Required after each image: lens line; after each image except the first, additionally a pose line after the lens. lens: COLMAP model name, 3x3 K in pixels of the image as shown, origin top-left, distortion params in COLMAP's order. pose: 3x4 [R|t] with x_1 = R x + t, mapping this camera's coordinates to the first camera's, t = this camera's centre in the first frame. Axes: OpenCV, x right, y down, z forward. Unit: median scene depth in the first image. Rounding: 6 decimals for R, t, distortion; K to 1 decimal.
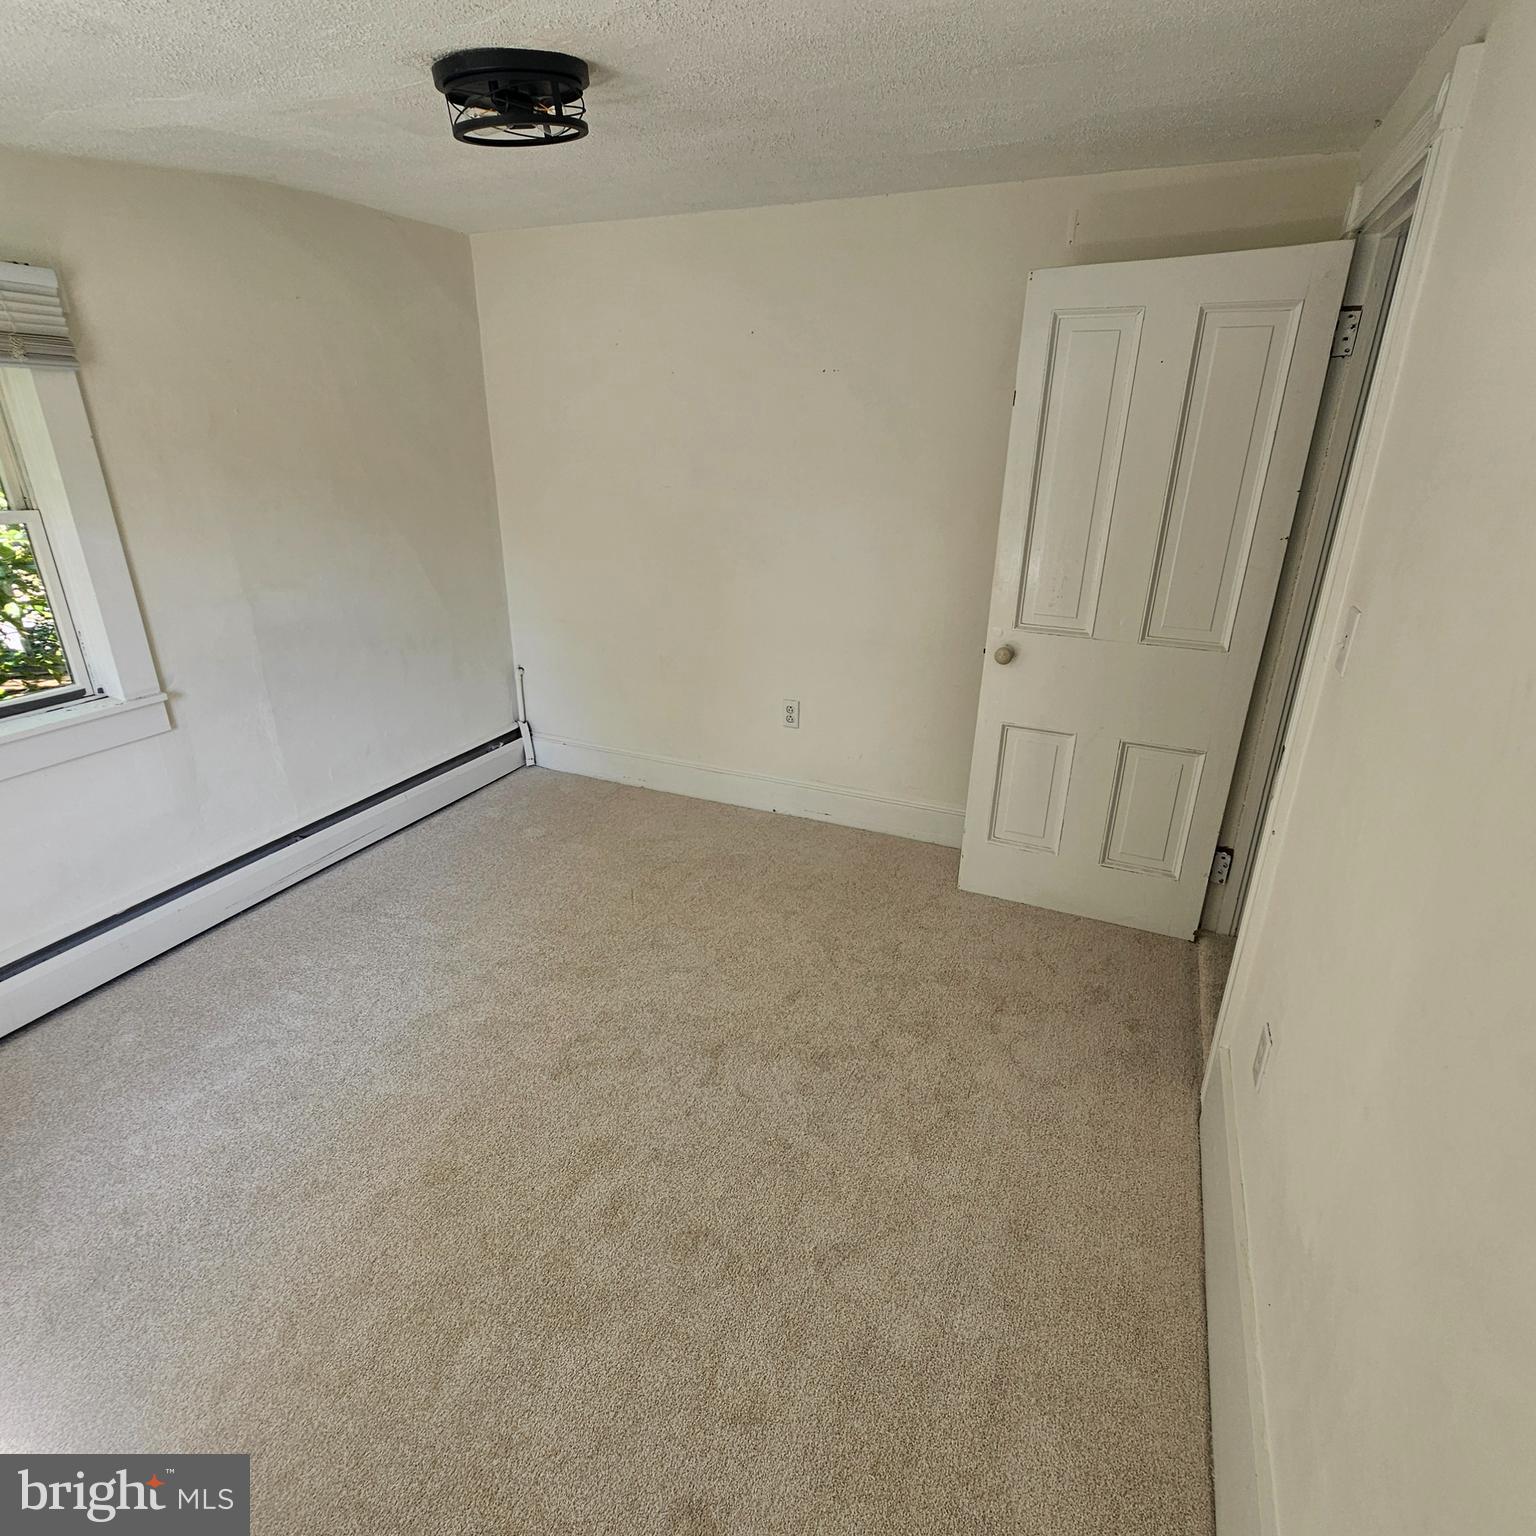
lens RADIAL K [[864.2, 0, 765.8], [0, 864.2, 744.0], [0, 0, 1]] dist [0.047757, -0.000145]
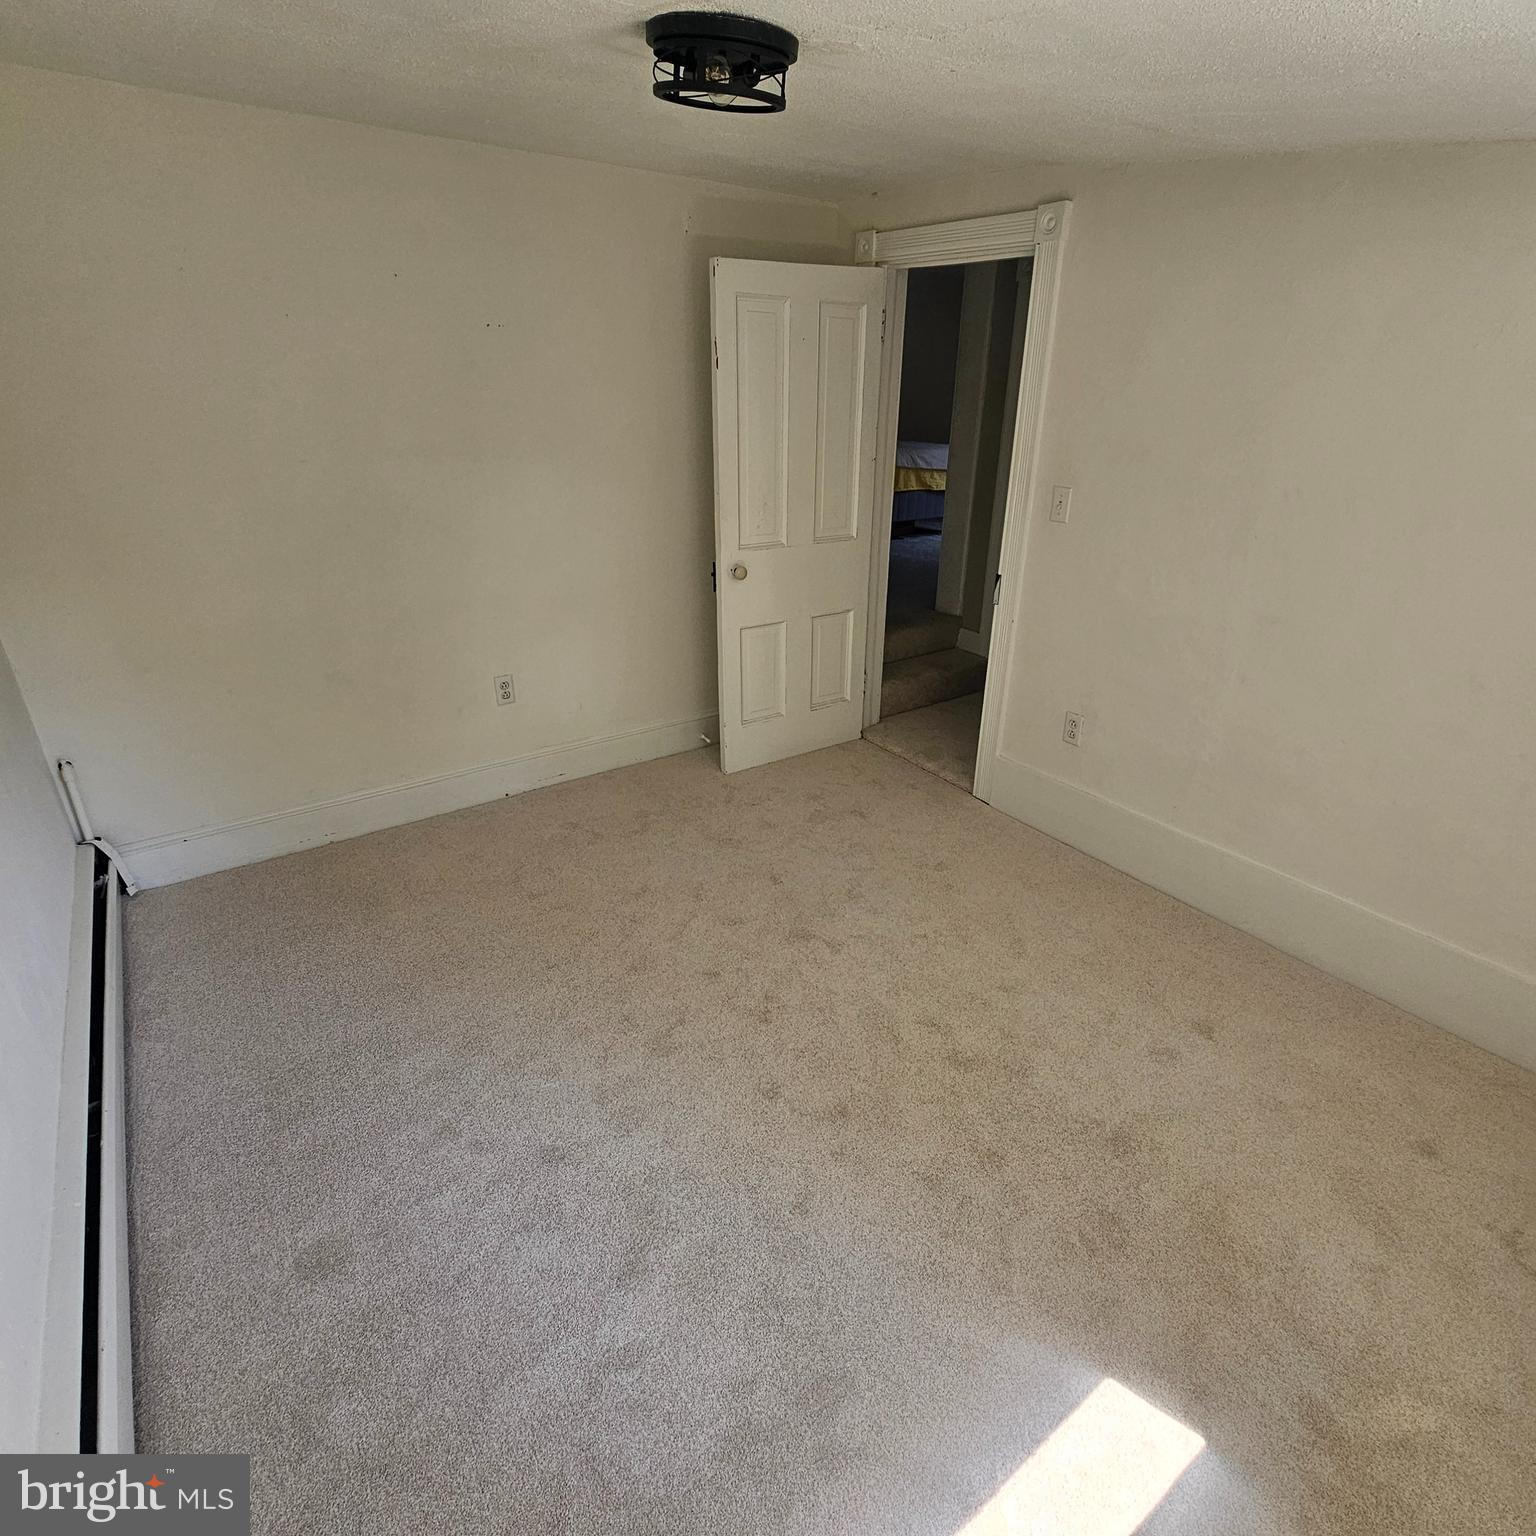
lens RADIAL K [[837.3, 0, 765.5], [0, 837.3, 765.7], [0, 0, 1]] dist [-0.000471, -0.001238]
pose [[0.515704, -0.361329, 0.776847, -0.758894], [0.290302, 0.926776, 0.238349, -0.125030], [-0.806086, 0.102603, 0.582837, 0.307078]]
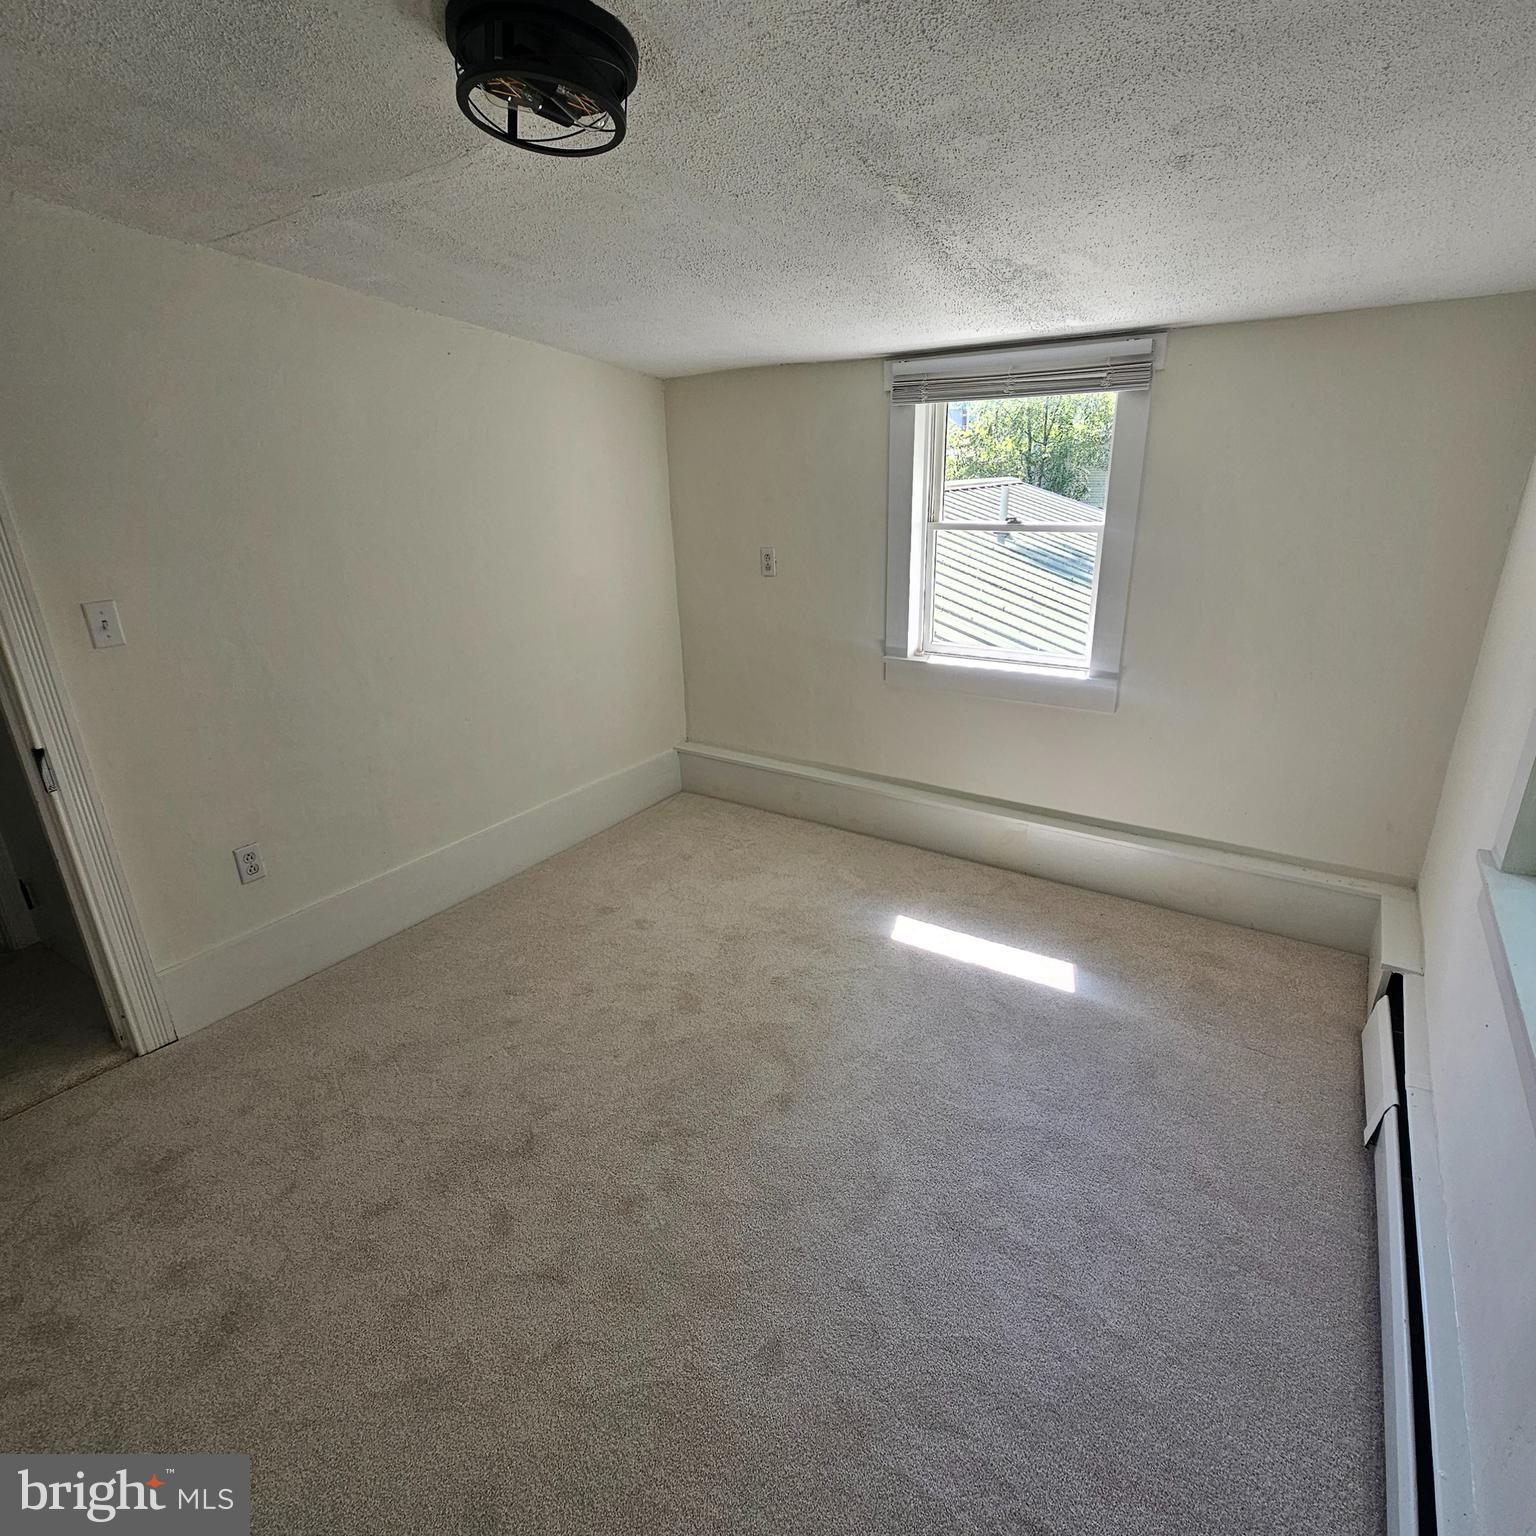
lens RADIAL K [[837.3, 0, 765.5], [0, 837.3, 765.7], [0, 0, 1]] dist [-0.000471, -0.001238]
pose [[-0.985079, -0.050714, 0.164462, -0.379637], [0.066967, 0.767343, 0.637731, -0.426913], [-0.158540, 0.639229, -0.752497, 1.163048]]
